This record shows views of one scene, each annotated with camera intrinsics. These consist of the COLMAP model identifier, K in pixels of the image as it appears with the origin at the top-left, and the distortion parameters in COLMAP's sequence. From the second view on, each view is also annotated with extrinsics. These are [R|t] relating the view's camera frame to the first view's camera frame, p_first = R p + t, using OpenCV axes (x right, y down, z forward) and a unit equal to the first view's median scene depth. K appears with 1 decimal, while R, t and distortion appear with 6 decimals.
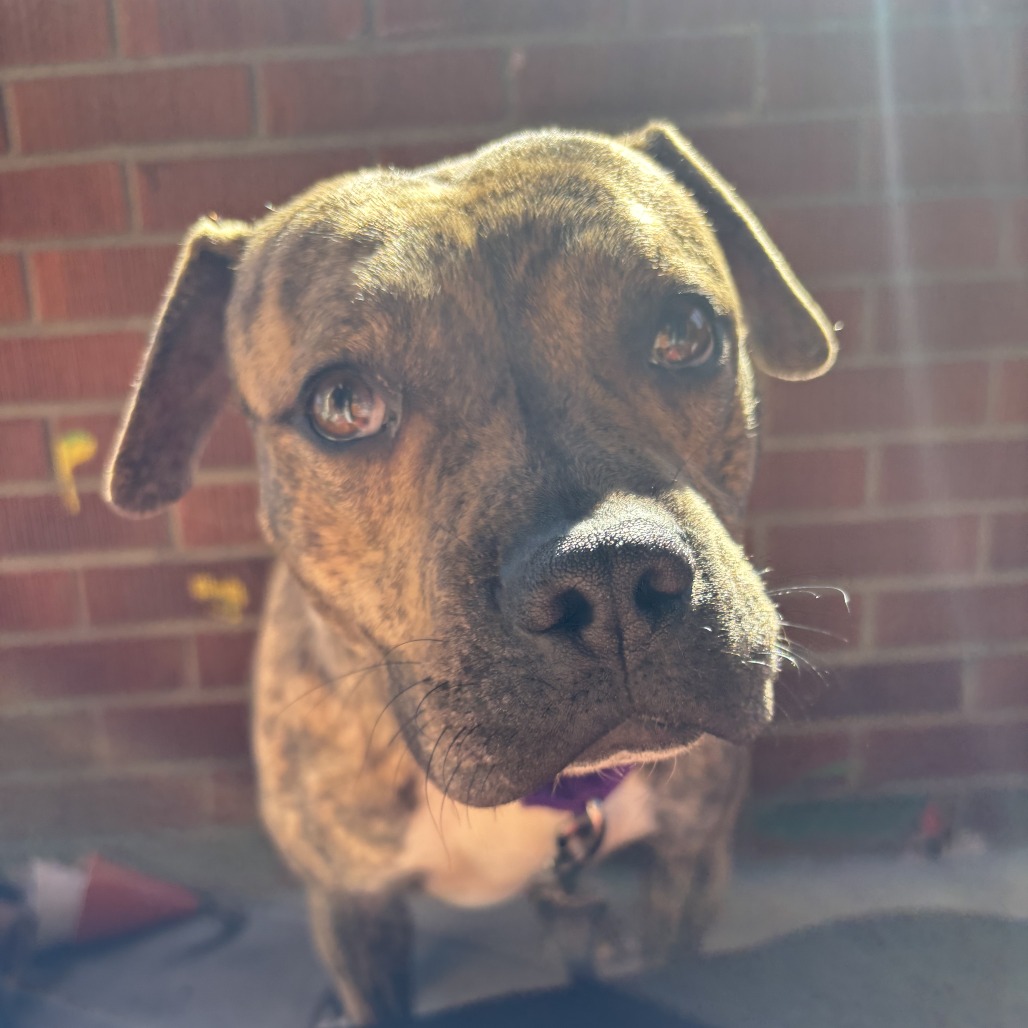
lens RADIAL K [[1172.0, 0, 514.0], [0, 1172.0, 514.0], [0, 0, 1]] dist [-0.063952, 0.046797]
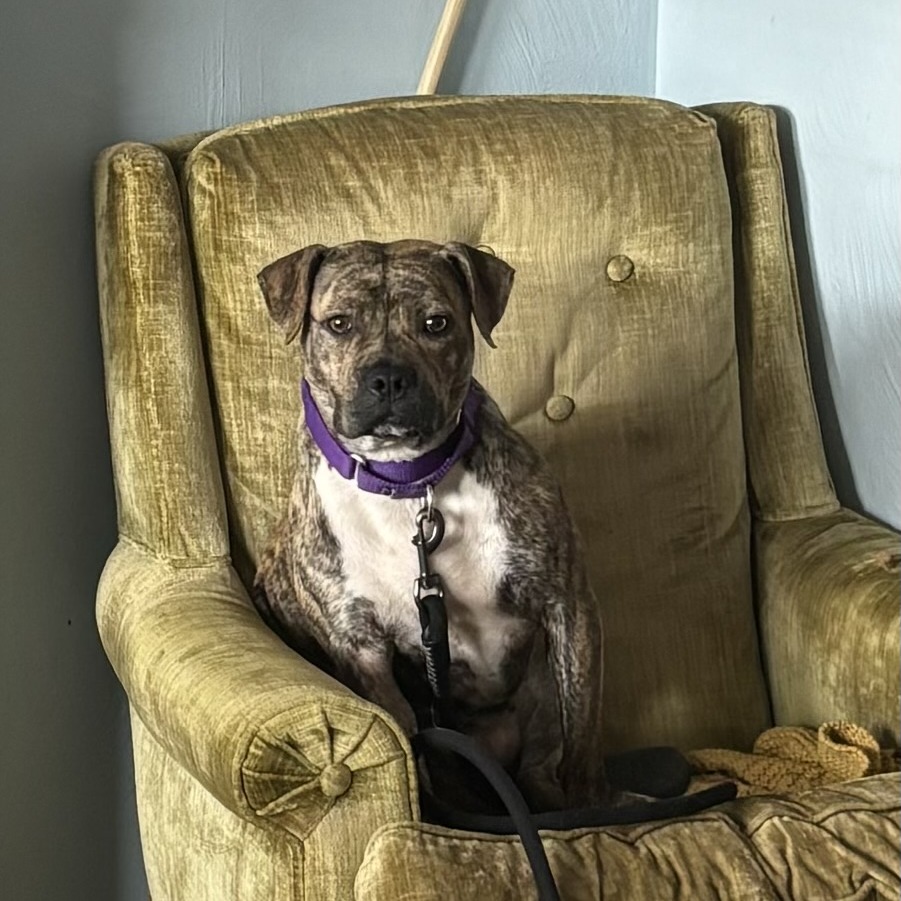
lens RADIAL K [[1027.2, 0, 450.5], [0, 1027.2, 450.5], [0, 0, 1]] dist [-0.063952, 0.046797]
pose [[0.975151, 0.221146, 0.013261, 0.237925], [-0.221543, 0.973321, 0.059705, 0.024567], [0.000296, -0.061159, 0.998128, -2.260486]]
